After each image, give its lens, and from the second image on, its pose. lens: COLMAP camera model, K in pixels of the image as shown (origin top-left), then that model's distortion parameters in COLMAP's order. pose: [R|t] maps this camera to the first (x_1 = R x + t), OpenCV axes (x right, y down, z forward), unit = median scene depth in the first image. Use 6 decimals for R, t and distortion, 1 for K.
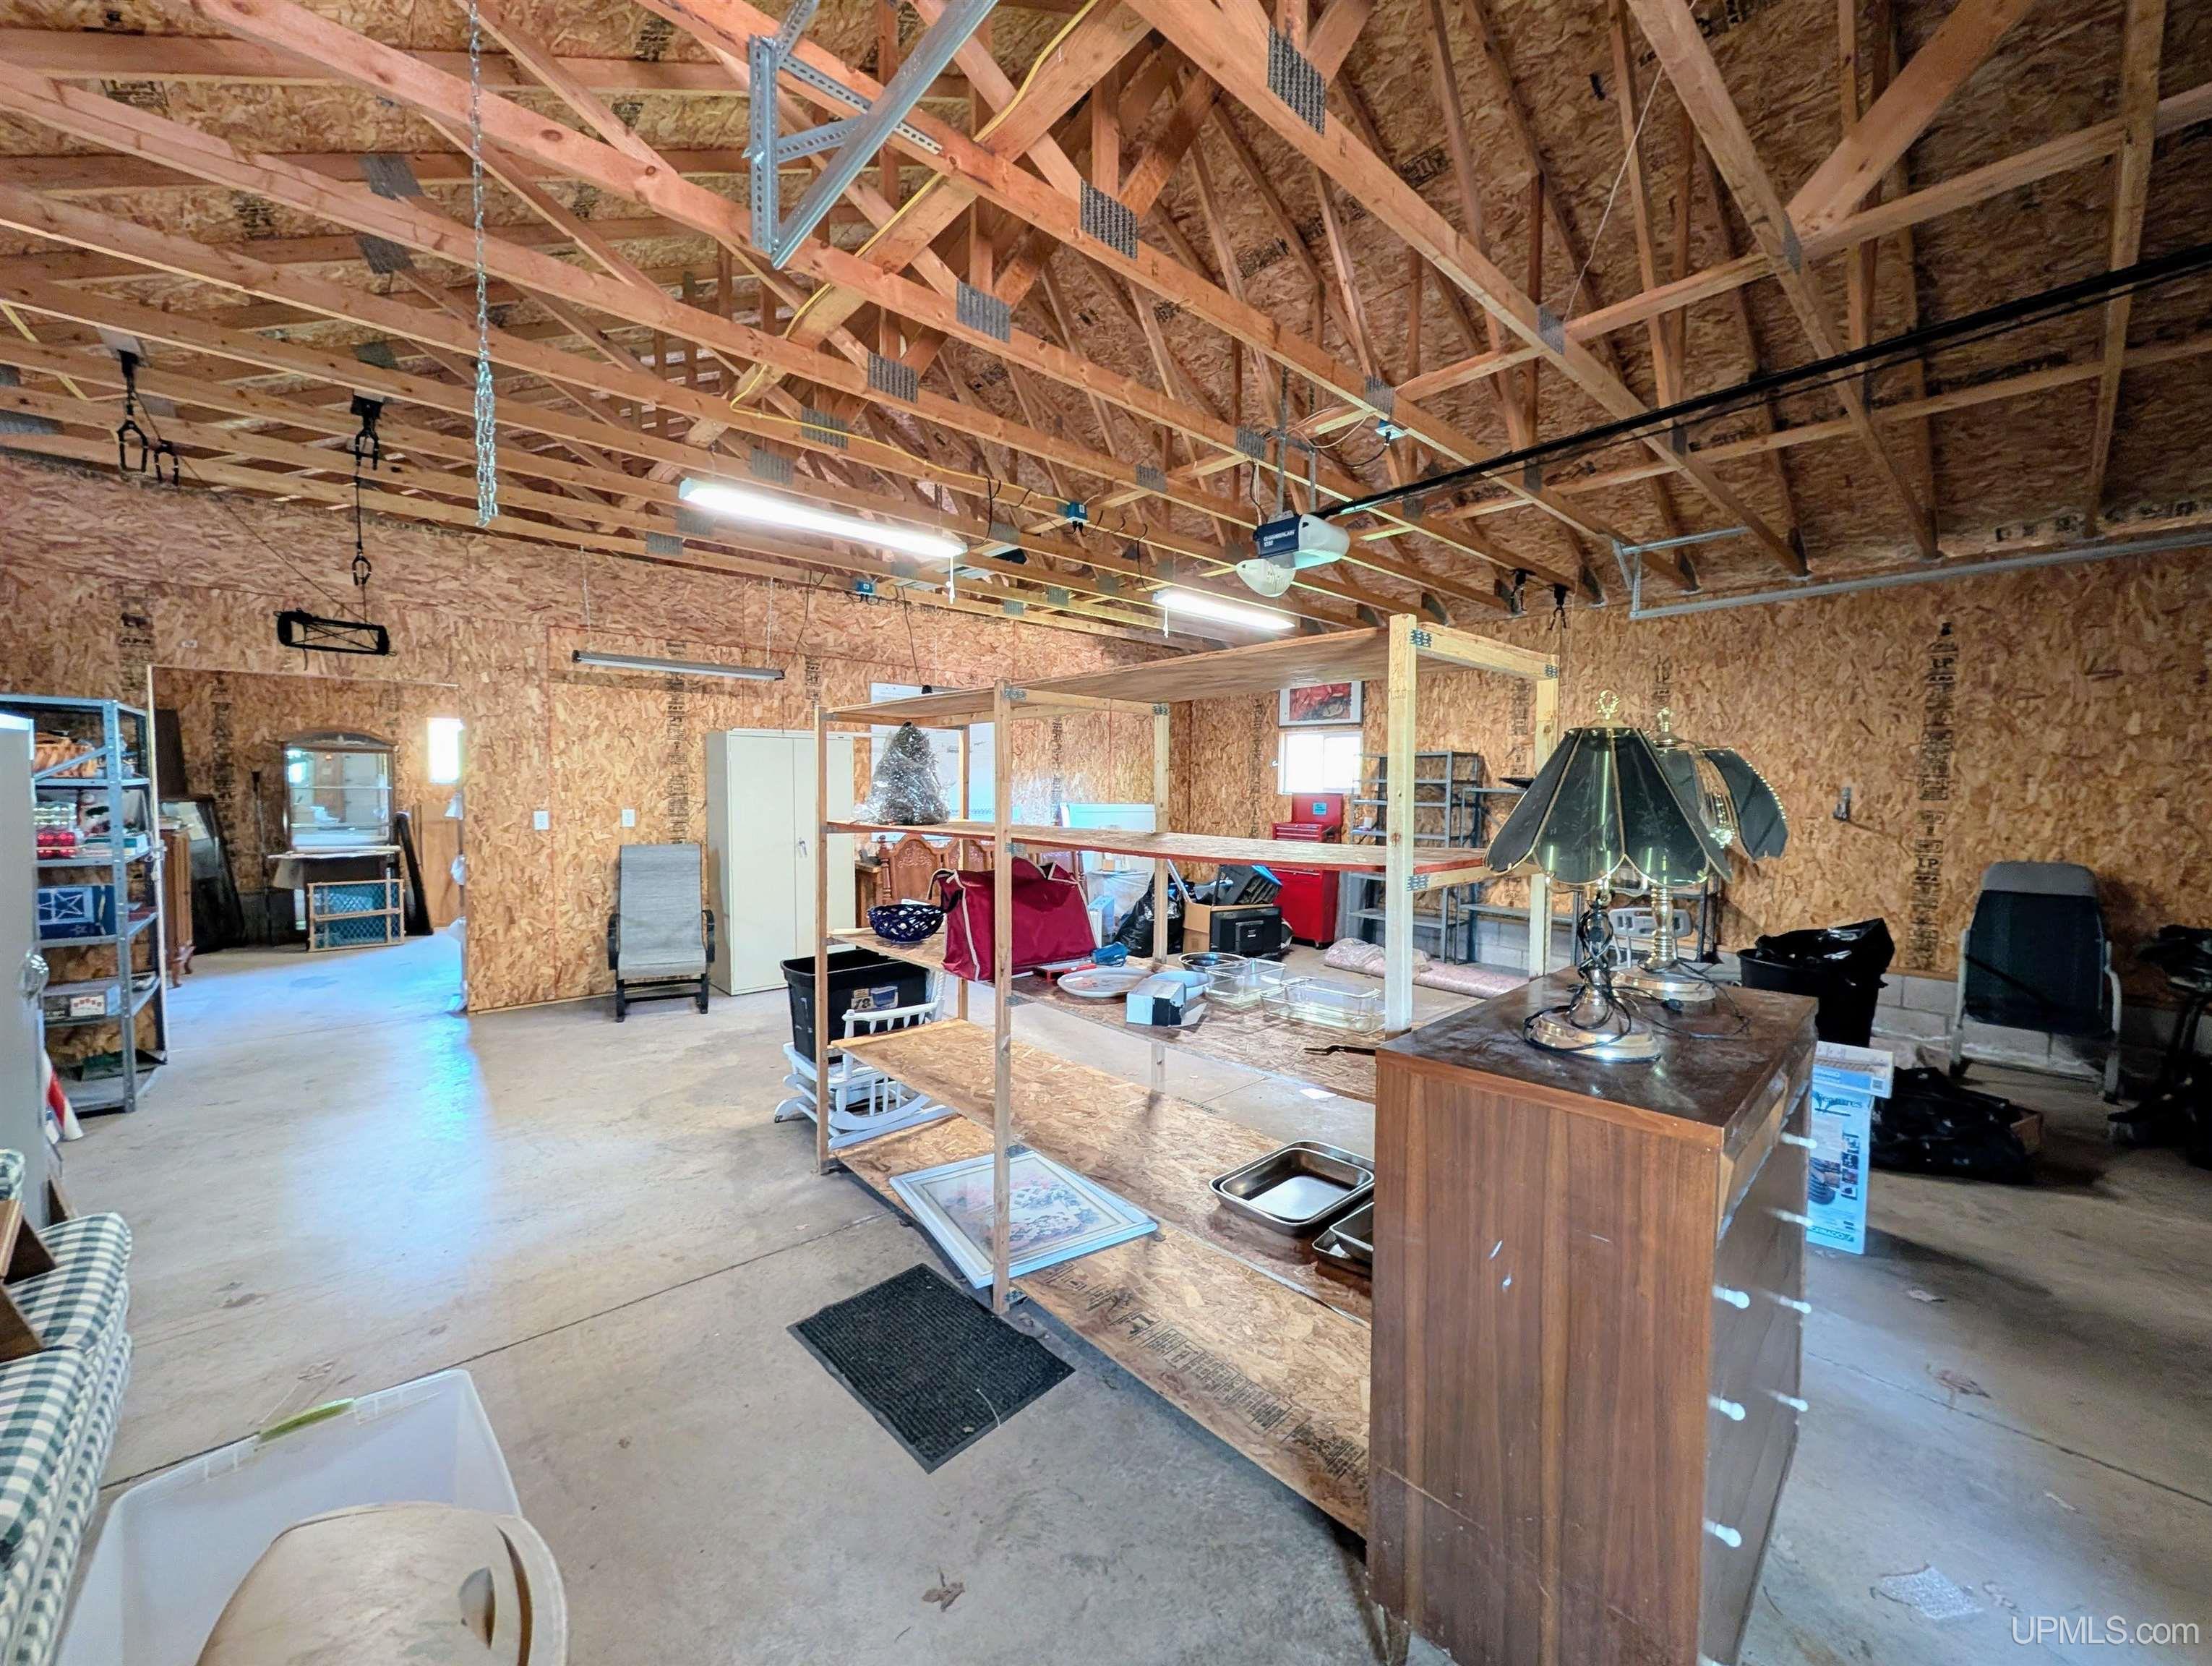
lens RADIAL K [[852.1, 0, 1106.0], [0, 852.1, 833.0], [0, 0, 1]] dist [0.000110, -0.000003]
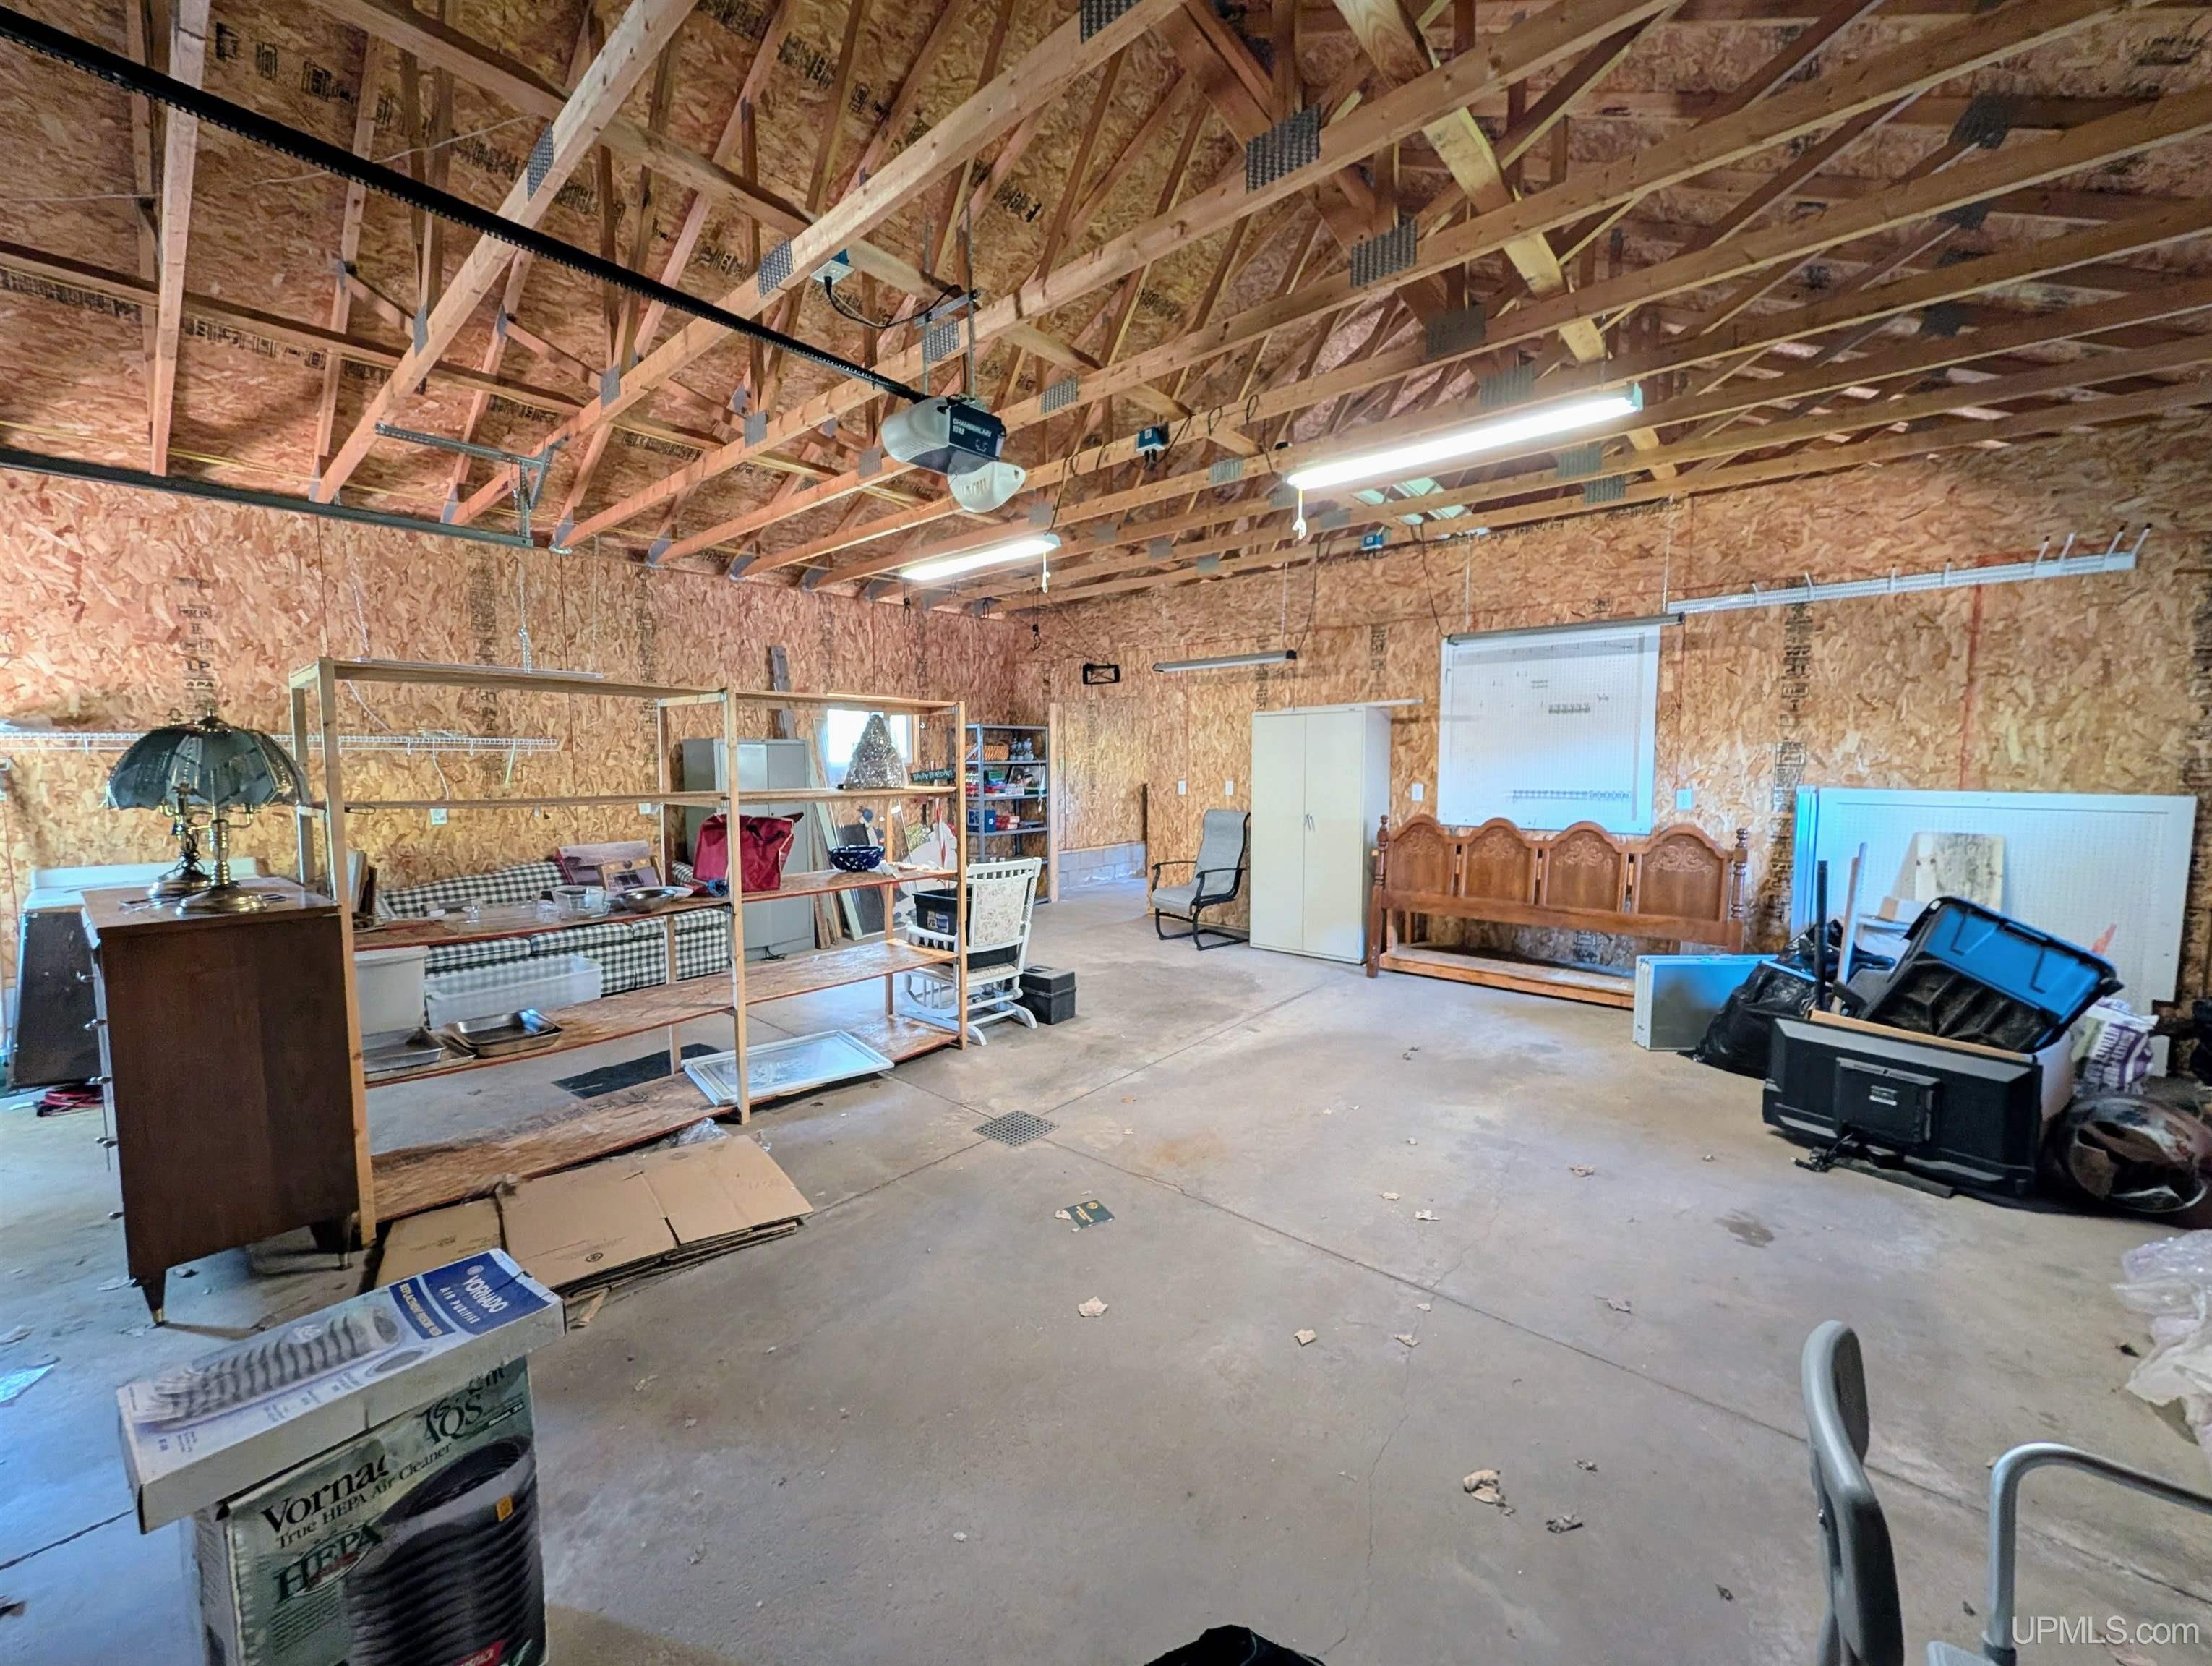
lens RADIAL K [[852.1, 0, 1106.0], [0, 852.1, 833.0], [0, 0, 1]] dist [0.000110, -0.000003]
pose [[0.120876, 0.079014, -0.989518, 0.660783], [-0.043797, 0.996281, 0.074204, -0.036635], [0.991701, 0.034369, 0.123887, 0.672133]]
